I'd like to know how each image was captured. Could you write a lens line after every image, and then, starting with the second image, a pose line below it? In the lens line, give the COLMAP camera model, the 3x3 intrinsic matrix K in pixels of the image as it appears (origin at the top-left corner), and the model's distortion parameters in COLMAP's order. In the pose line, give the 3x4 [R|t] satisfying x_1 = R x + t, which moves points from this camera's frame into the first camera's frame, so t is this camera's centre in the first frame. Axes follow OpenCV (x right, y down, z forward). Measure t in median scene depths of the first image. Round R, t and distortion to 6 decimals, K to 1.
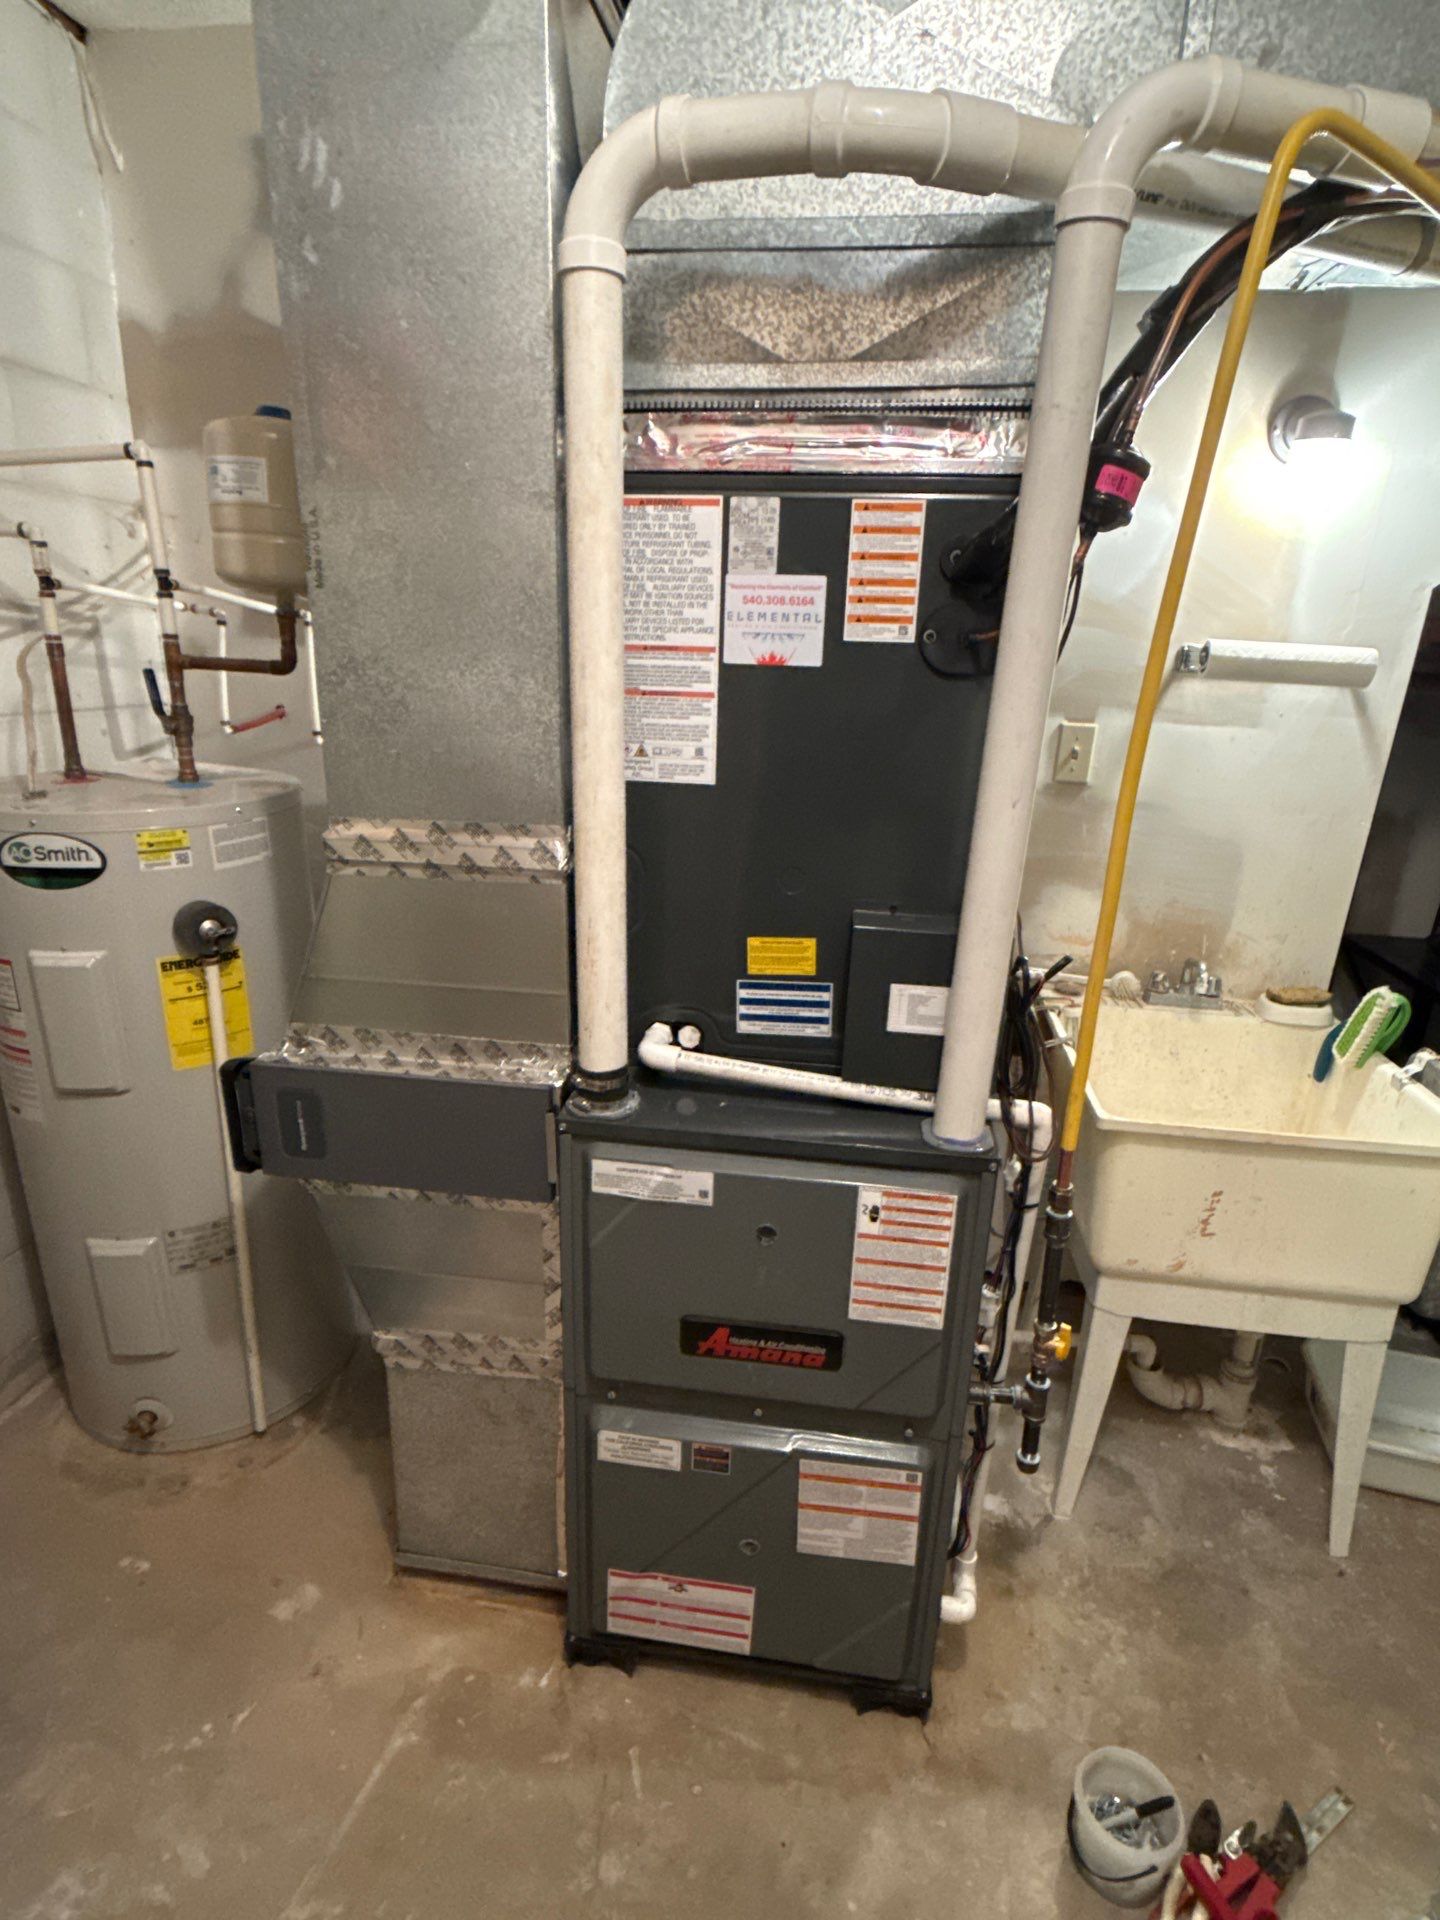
lens RADIAL K [[958.5, 0, 723.8], [0, 958.5, 965.4], [0, 0, 1]] dist [-0.001442, 0.002669]
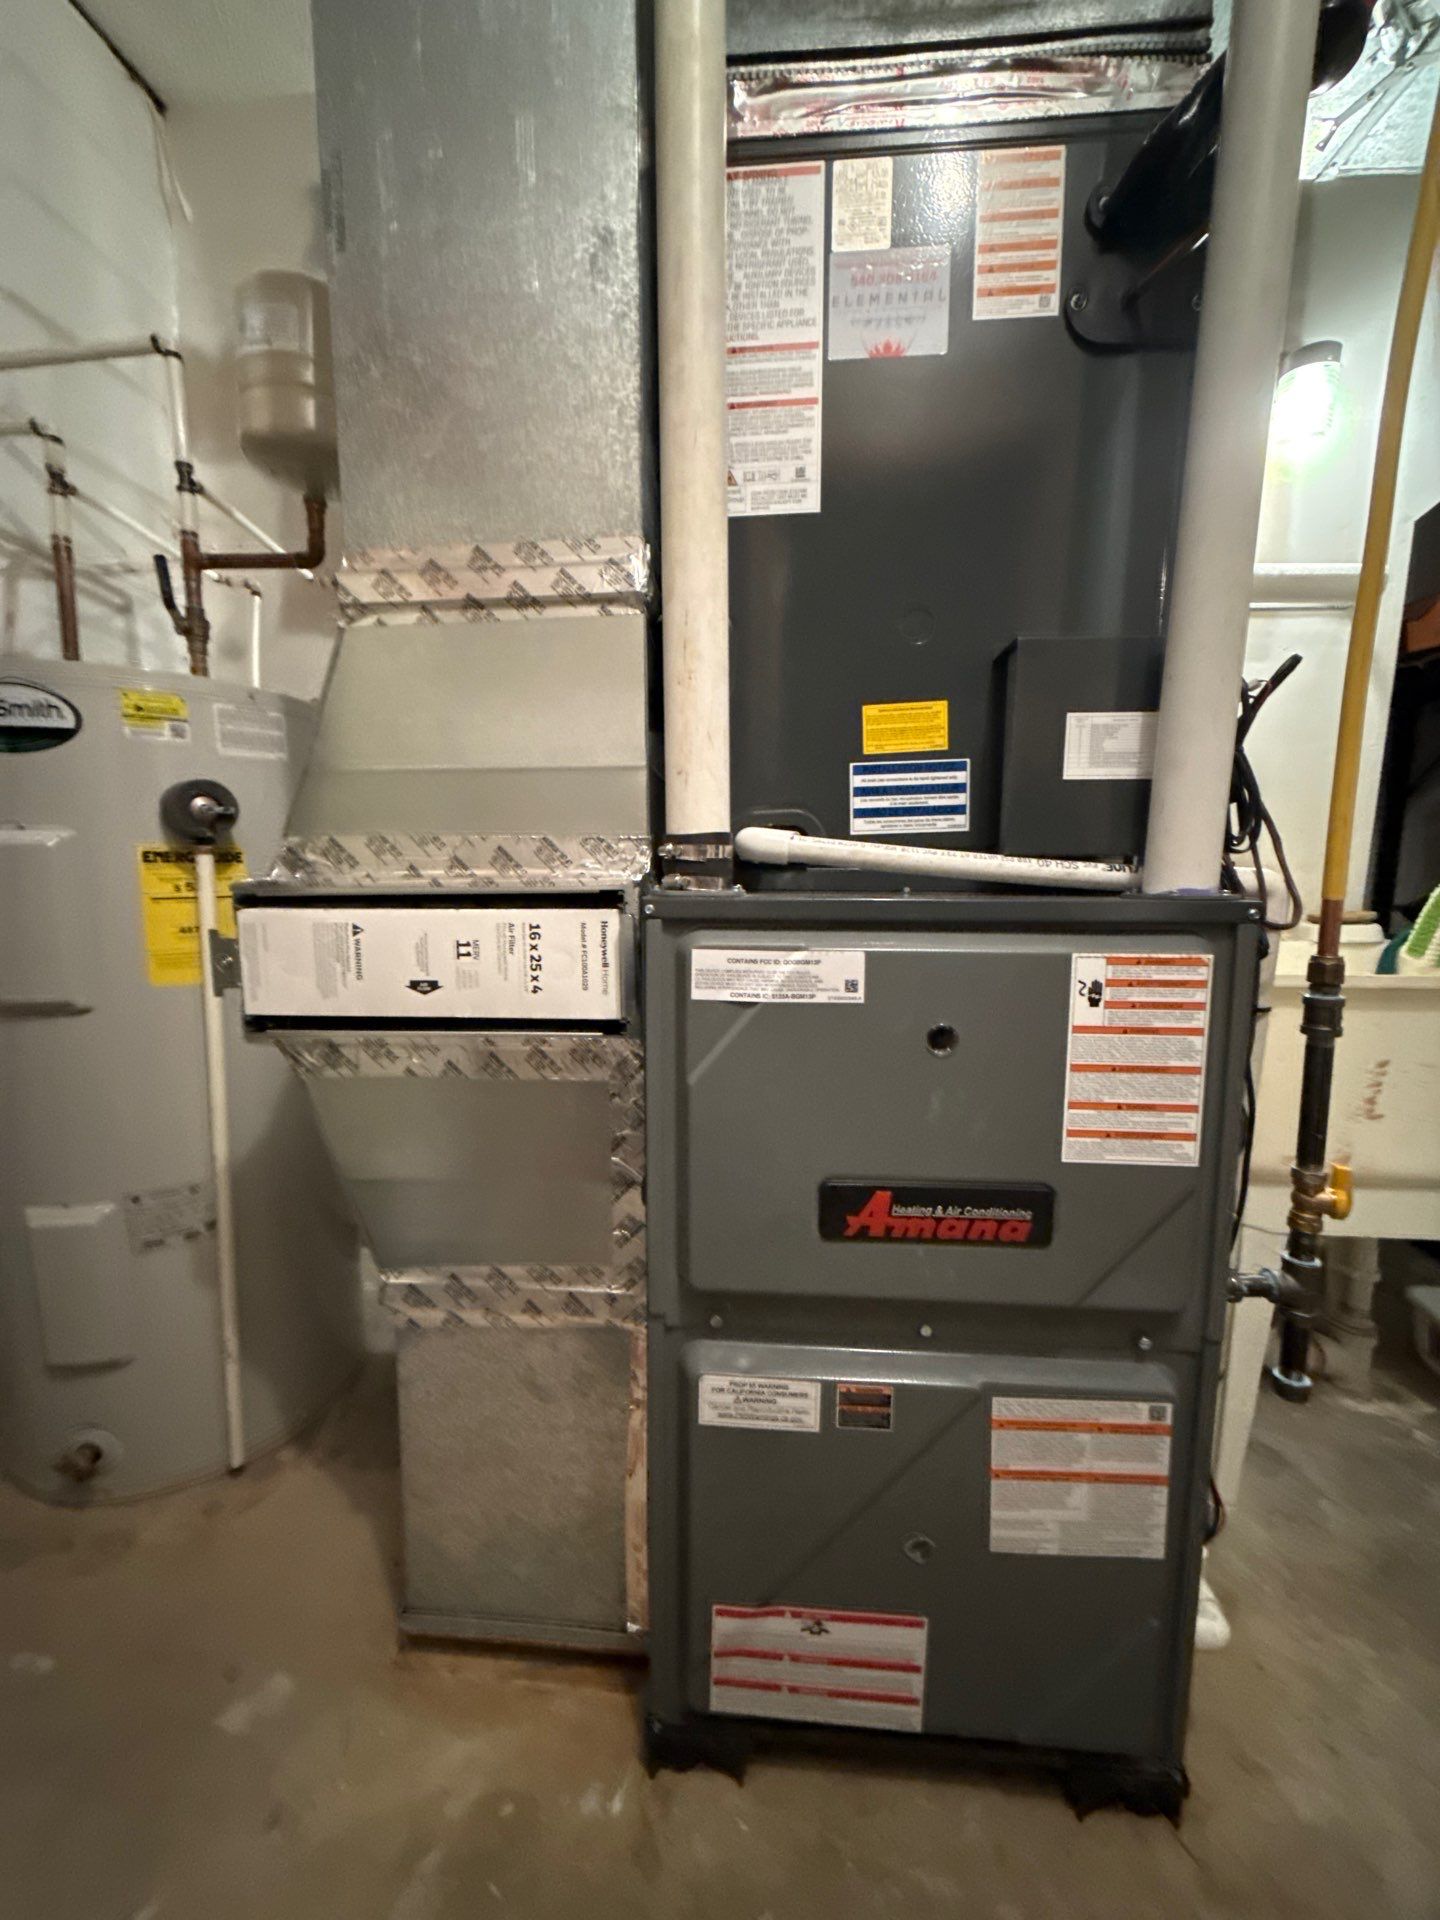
lens RADIAL K [[749.8, 0, 720.2], [0, 749.8, 965.9], [0, 0, 1]] dist [0.000053, -0.000052]
pose [[0.998028, -0.036182, 0.051284, -0.121194], [0.044850, 0.982742, -0.179460, 0.263036], [-0.043906, 0.181406, 0.982428, 0.368882]]
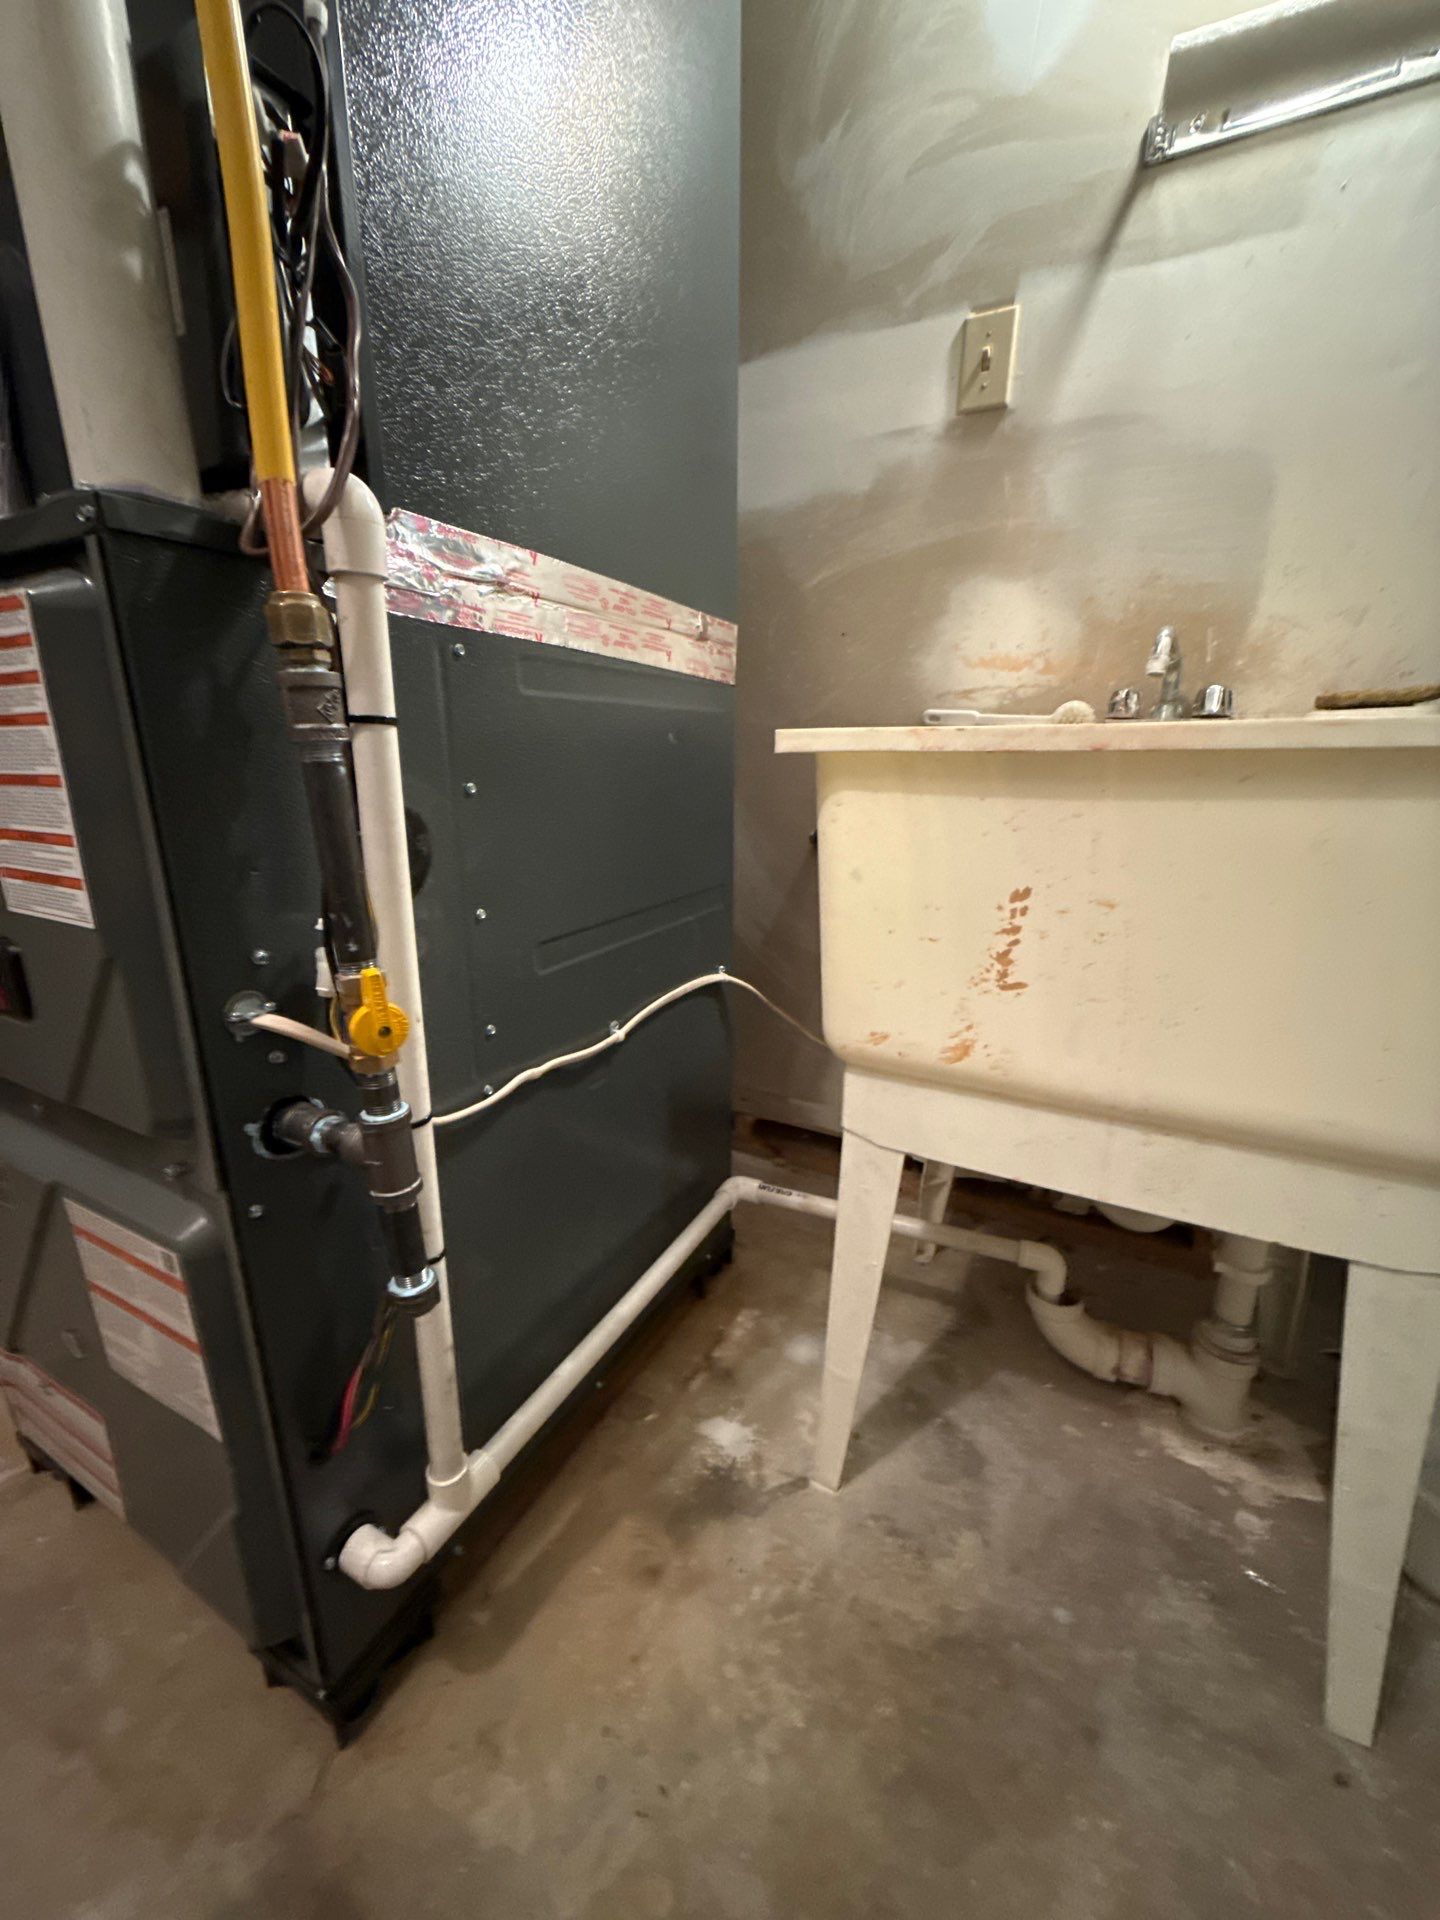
lens RADIAL K [[749.8, 0, 722.6], [0, 749.8, 959.5], [0, 0, 1]] dist [0.000053, -0.000052]
pose [[0.938565, 0.061050, -0.339658, 0.538598], [-0.076076, 0.996617, -0.031087, 0.316205], [0.336612, 0.055017, 0.940035, 0.623648]]
